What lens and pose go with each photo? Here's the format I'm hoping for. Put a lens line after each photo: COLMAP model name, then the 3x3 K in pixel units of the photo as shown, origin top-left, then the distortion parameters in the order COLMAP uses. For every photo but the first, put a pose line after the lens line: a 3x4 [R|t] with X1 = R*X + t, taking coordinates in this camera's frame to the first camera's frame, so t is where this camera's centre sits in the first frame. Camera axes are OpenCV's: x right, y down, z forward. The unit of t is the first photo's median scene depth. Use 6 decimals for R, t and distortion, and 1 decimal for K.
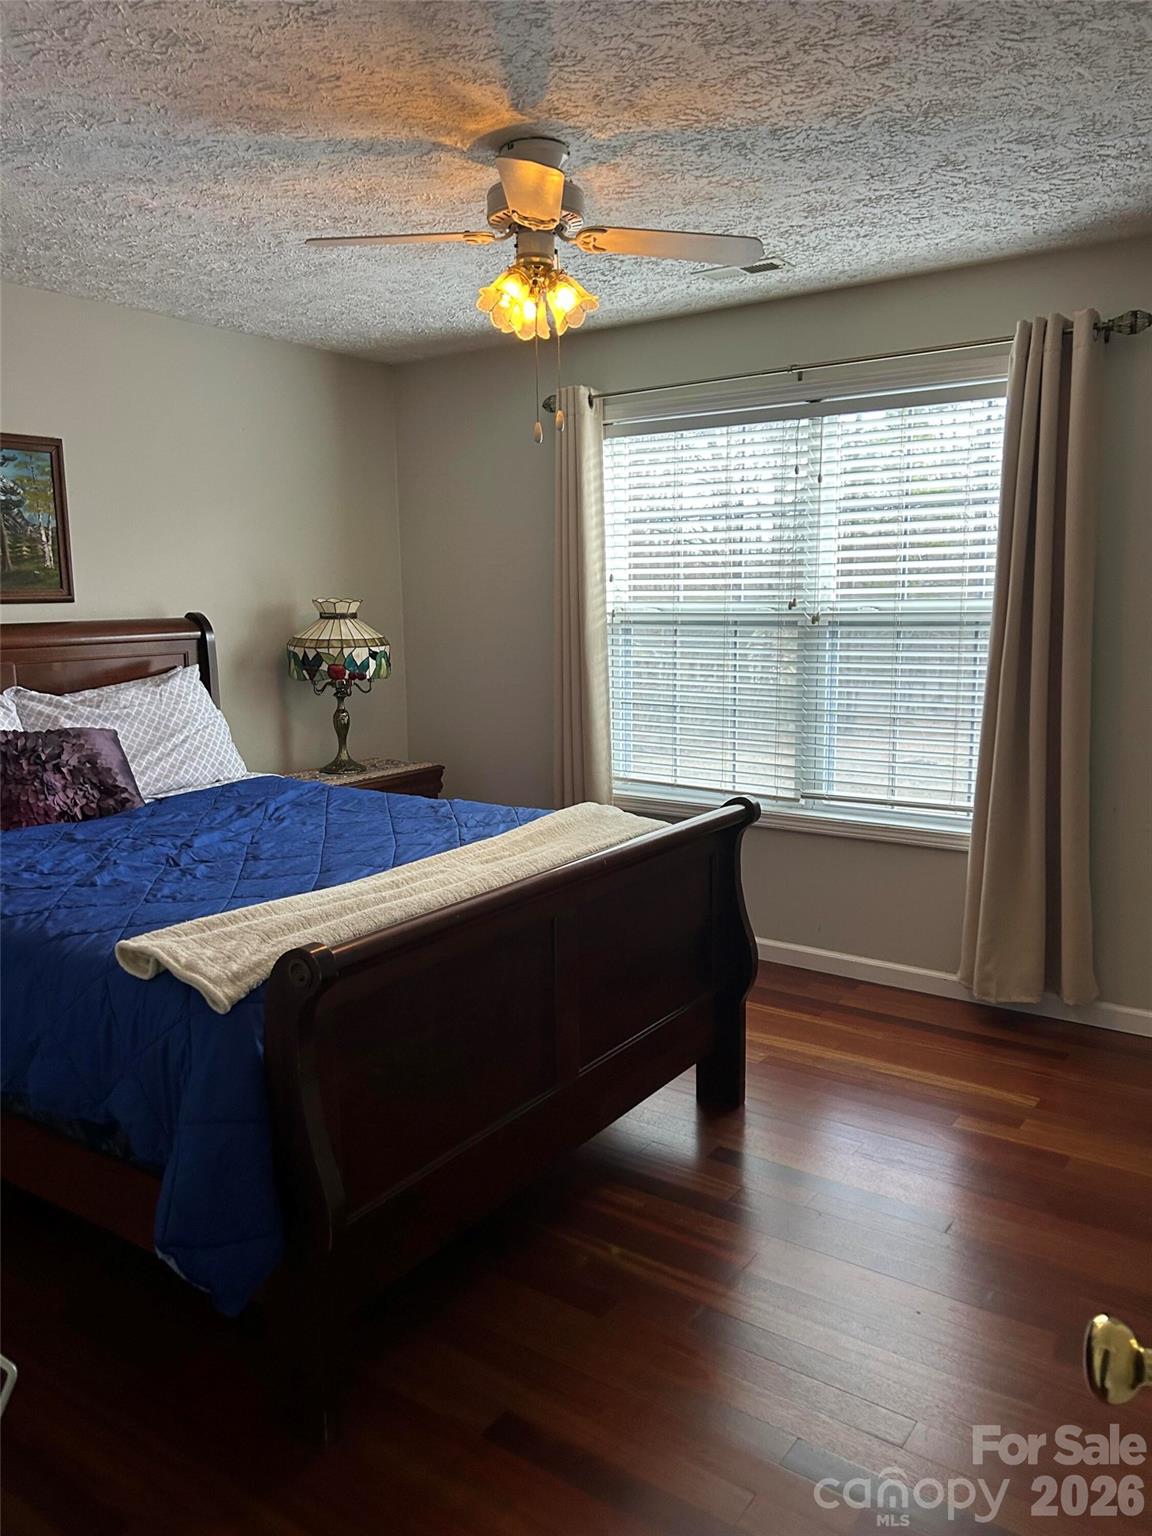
lens RADIAL K [[1155.4, 0, 576.0], [0, 1155.4, 768.0], [0, 0, 1]] dist [0.033520, -0.003645]
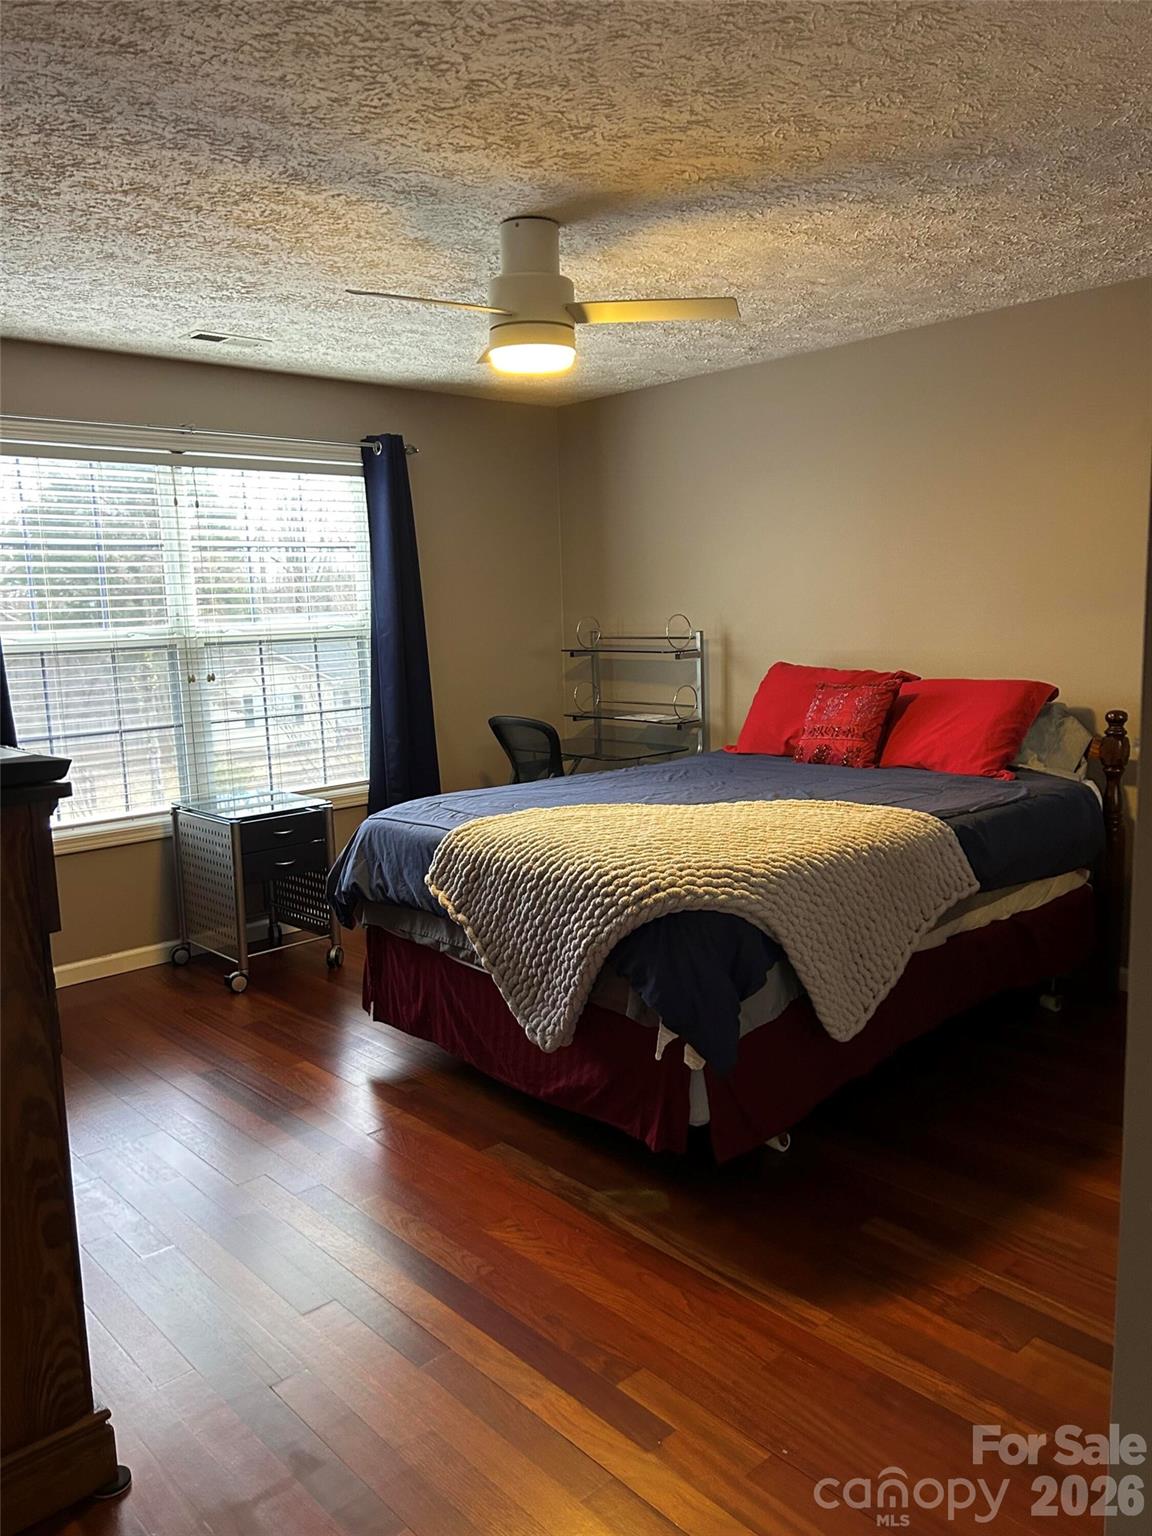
lens RADIAL K [[1155.4, 0, 576.0], [0, 1155.4, 768.0], [0, 0, 1]] dist [0.033520, -0.003645]
pose [[0.210555, -0.124251, 0.969654, -0.931612], [0.189237, 0.978309, 0.084268, -0.038557], [-0.959091, 0.165751, 0.229501, 0.453304]]
